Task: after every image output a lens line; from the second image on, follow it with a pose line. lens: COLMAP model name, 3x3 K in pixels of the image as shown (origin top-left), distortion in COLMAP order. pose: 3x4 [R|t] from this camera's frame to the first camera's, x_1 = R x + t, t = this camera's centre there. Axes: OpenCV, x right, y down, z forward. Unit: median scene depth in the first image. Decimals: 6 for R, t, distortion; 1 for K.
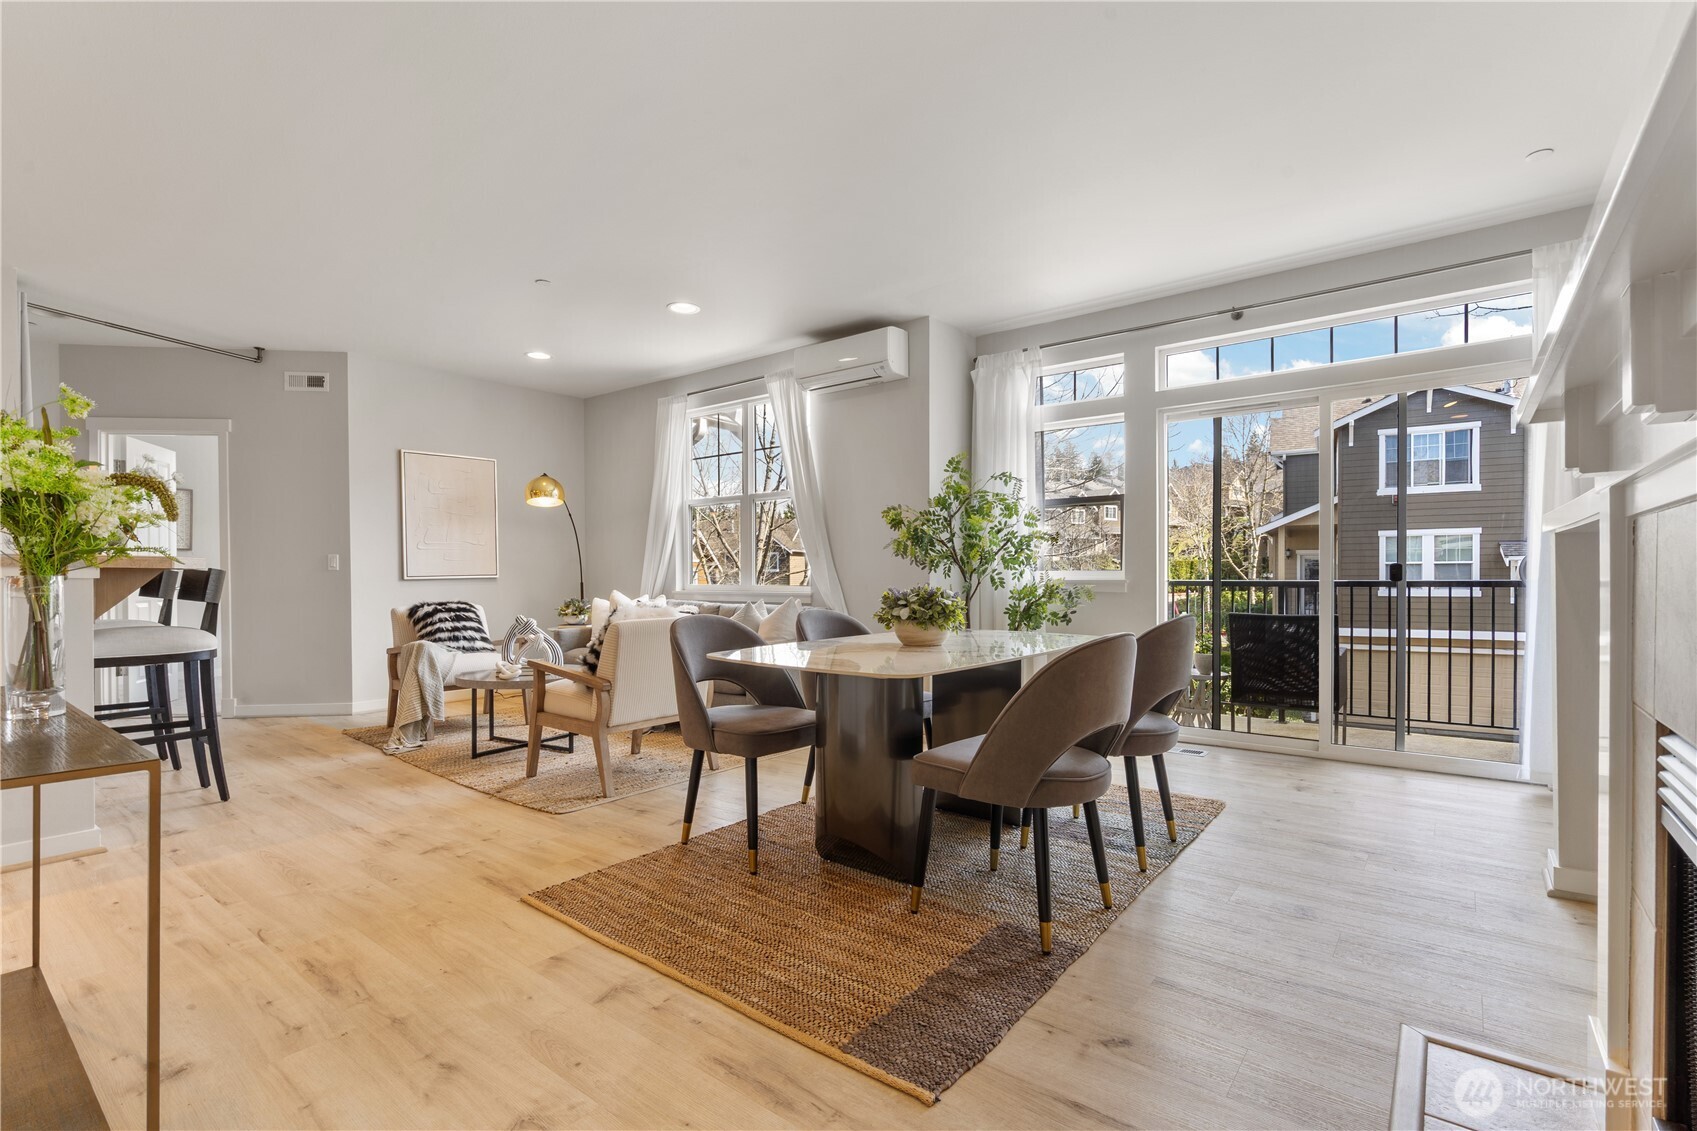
lens RADIAL K [[773.4, 0, 850.6], [0, 773.4, 586.8], [0, 0, 1]] dist [-0.004232, 0.001030]
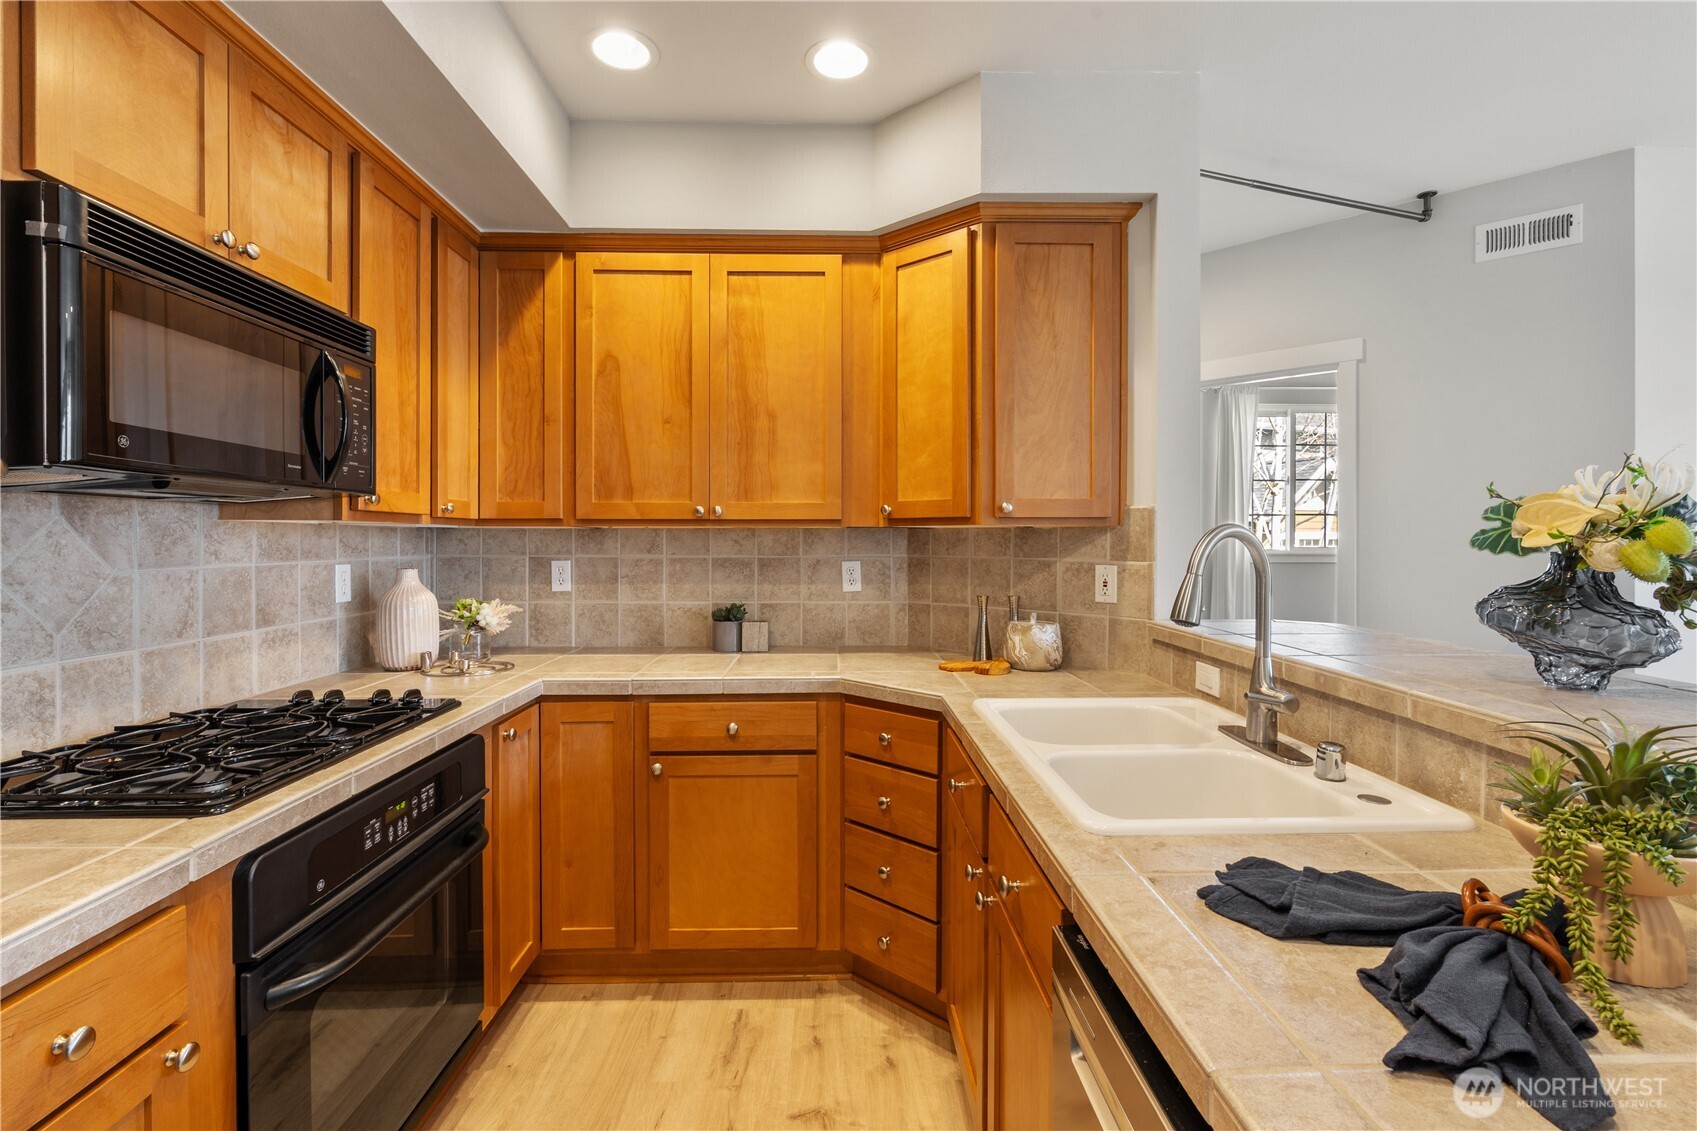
lens RADIAL K [[773.4, 0, 850.7], [0, 773.4, 545.6], [0, 0, 1]] dist [-0.004232, 0.001030]
pose [[0.635216, 0.009761, -0.772273, -0.661911], [-0.010216, 0.999939, 0.004236, -0.068168], [0.772267, 0.005198, 0.635277, 0.381117]]
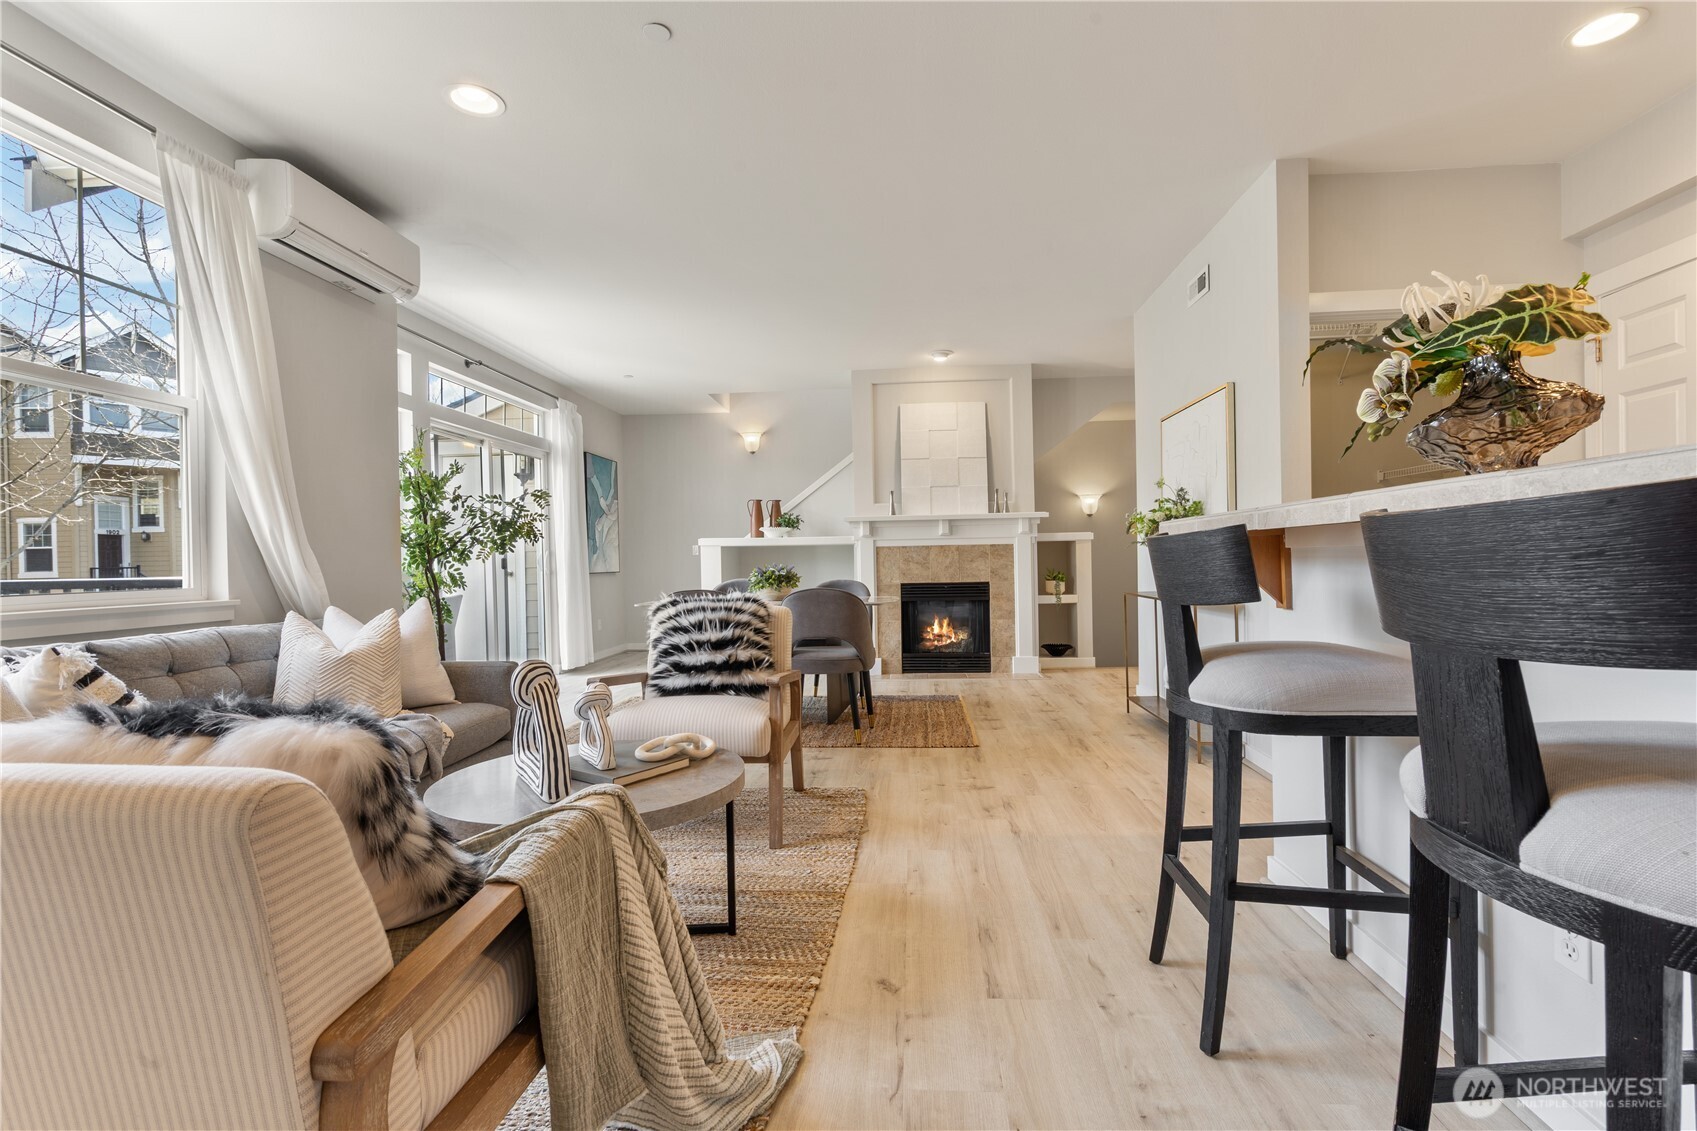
lens RADIAL K [[773.4, 0, 861.6], [0, 773.4, 561.2], [0, 0, 1]] dist [-0.004232, 0.001030]
pose [[-0.567995, 0.012075, 0.822943, -0.790048], [0.031307, 0.999486, 0.006943, -0.009421], [-0.822436, 0.029707, -0.568081, 1.016386]]
